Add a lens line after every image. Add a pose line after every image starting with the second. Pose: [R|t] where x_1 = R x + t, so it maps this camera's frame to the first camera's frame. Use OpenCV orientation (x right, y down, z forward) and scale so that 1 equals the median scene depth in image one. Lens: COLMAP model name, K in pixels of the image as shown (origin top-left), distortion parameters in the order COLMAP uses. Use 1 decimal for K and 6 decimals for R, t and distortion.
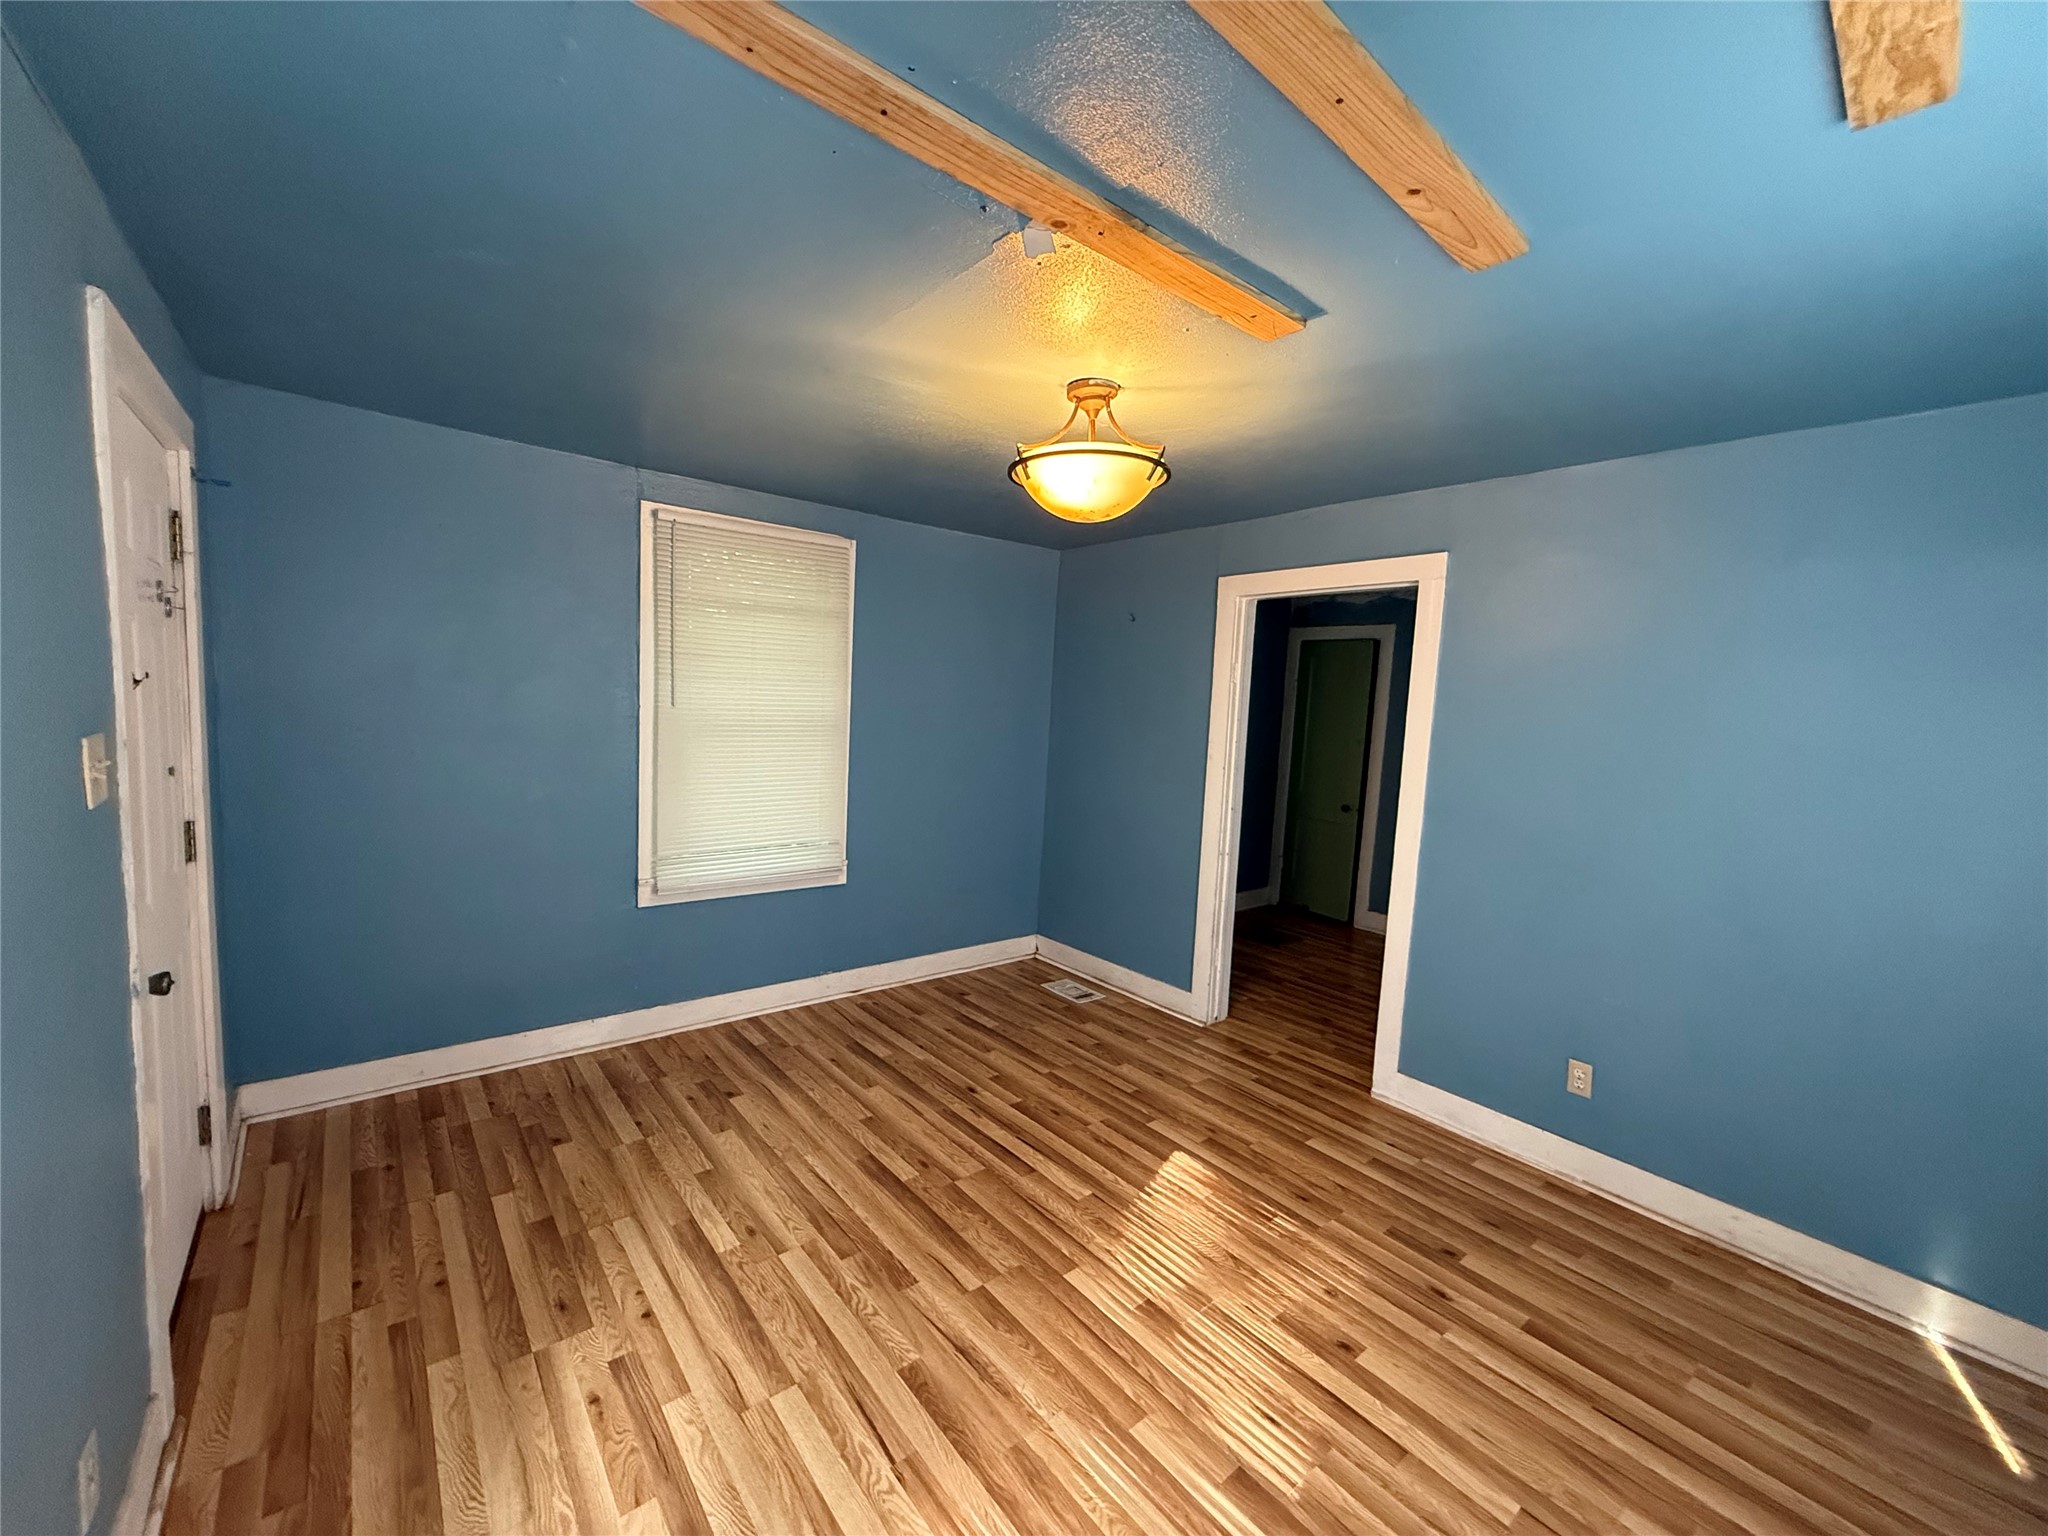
lens RADIAL K [[810.5, 0, 1014.9], [0, 810.5, 763.8], [0, 0, 1]] dist [0.000405, -0.000963]
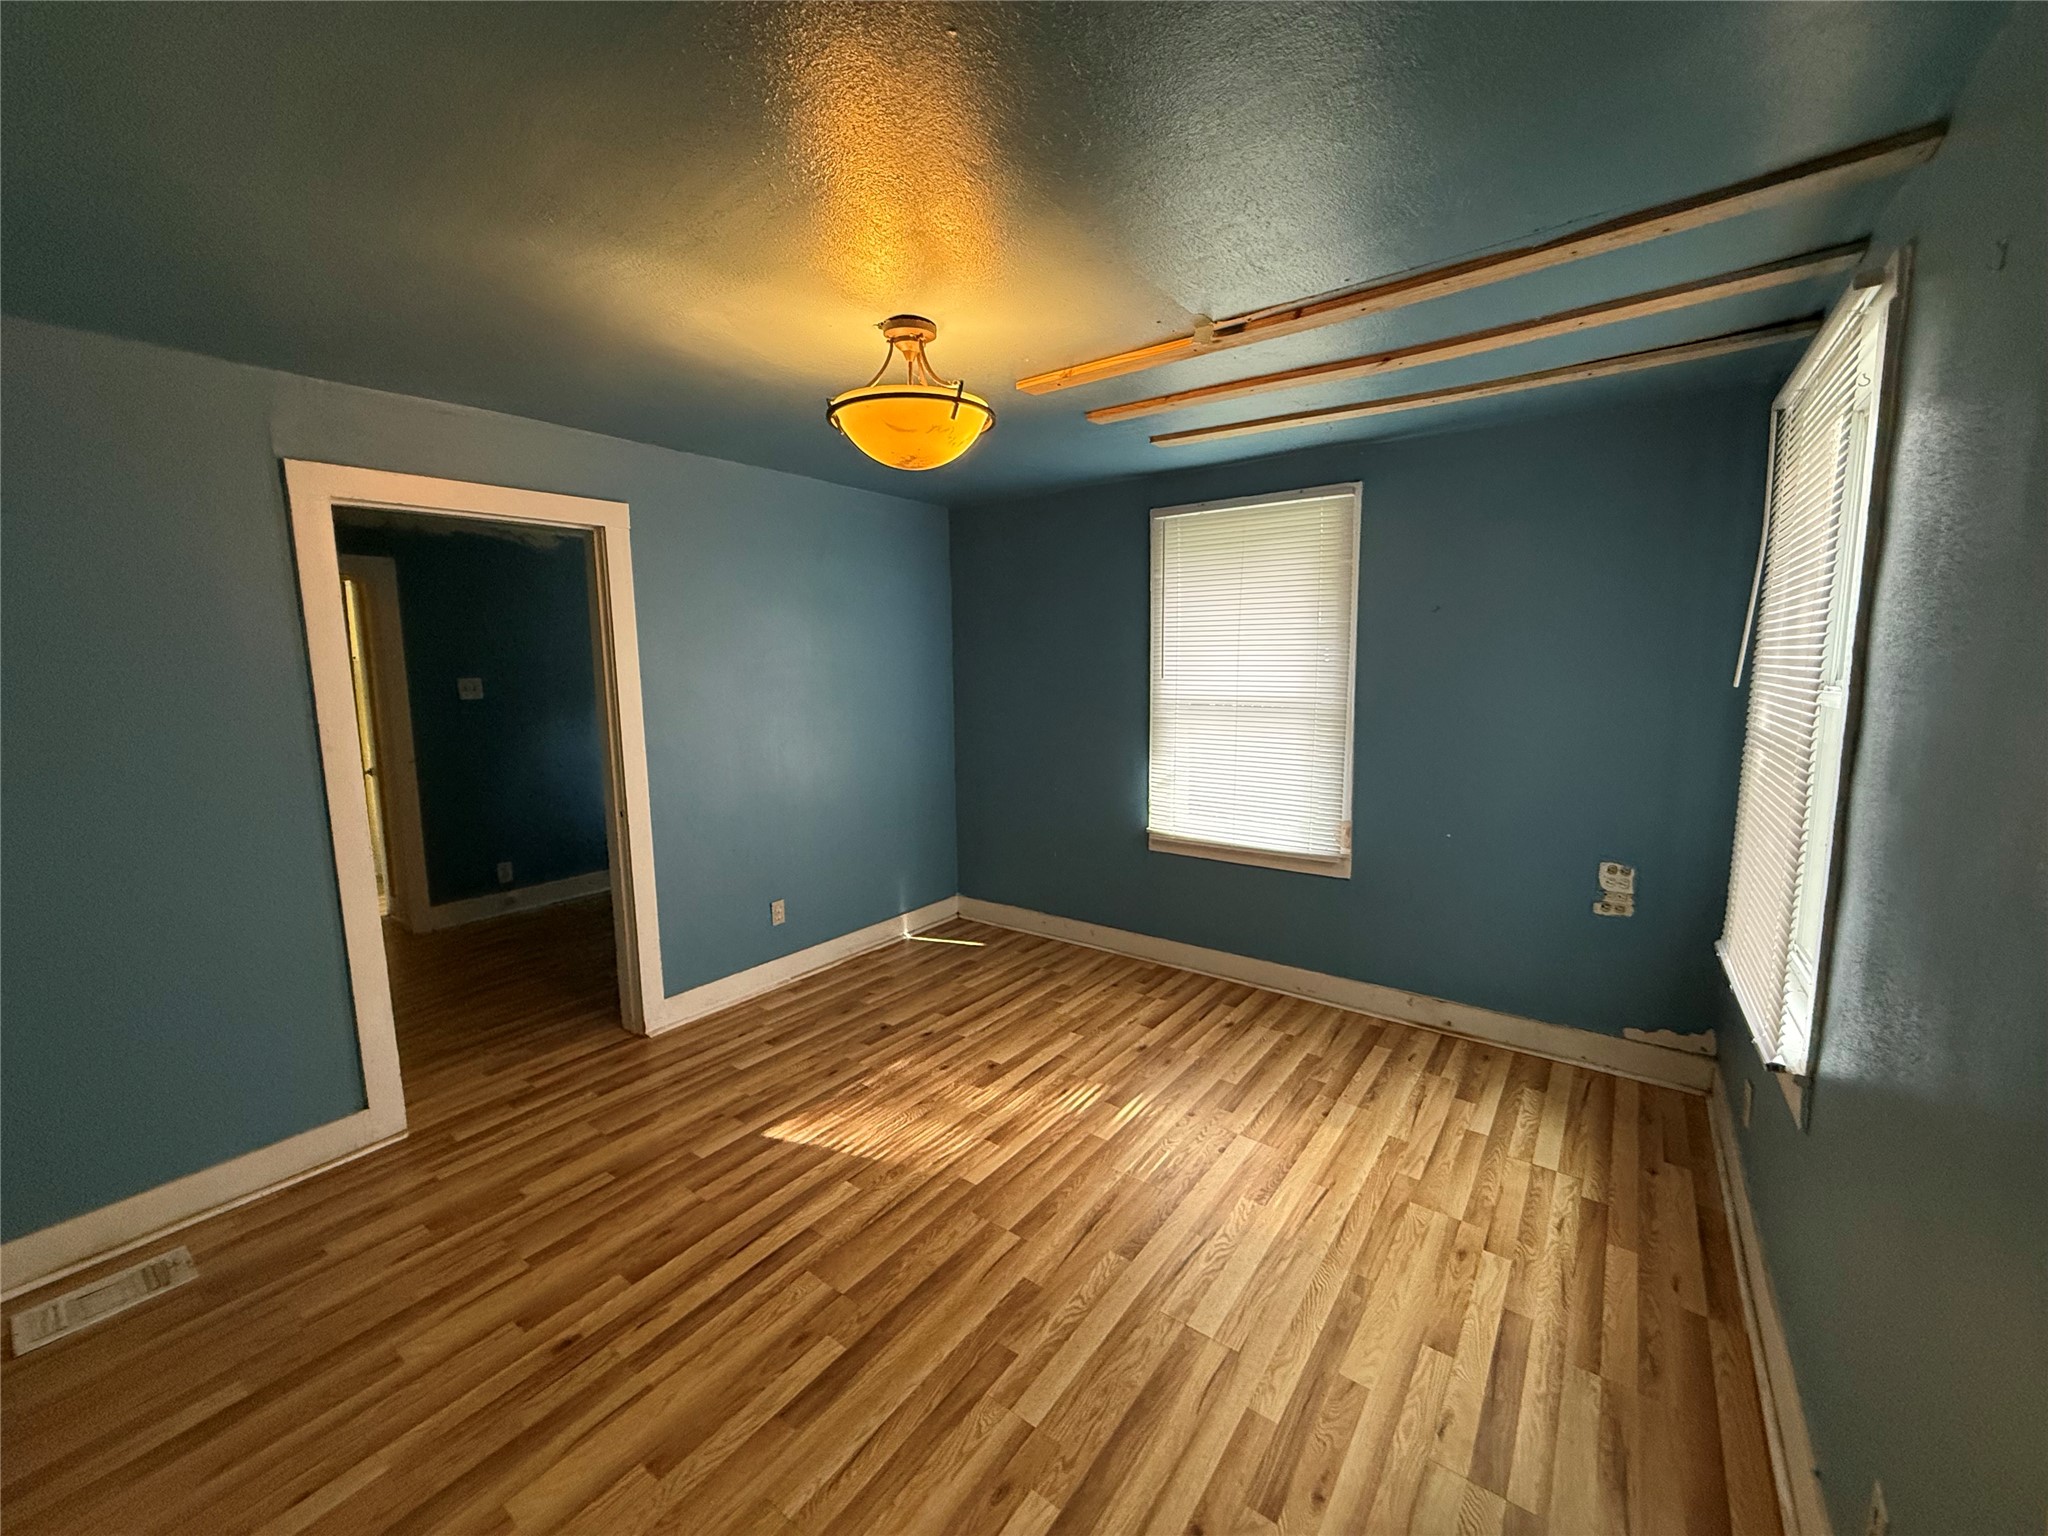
lens RADIAL K [[810.5, 0, 1014.9], [0, 810.5, 763.8], [0, 0, 1]] dist [0.000405, -0.000963]
pose [[-0.237502, -0.166569, 0.956999, -0.855707], [0.090649, 0.977089, 0.192562, -0.120572], [-0.967148, 0.132484, -0.216961, 1.054568]]
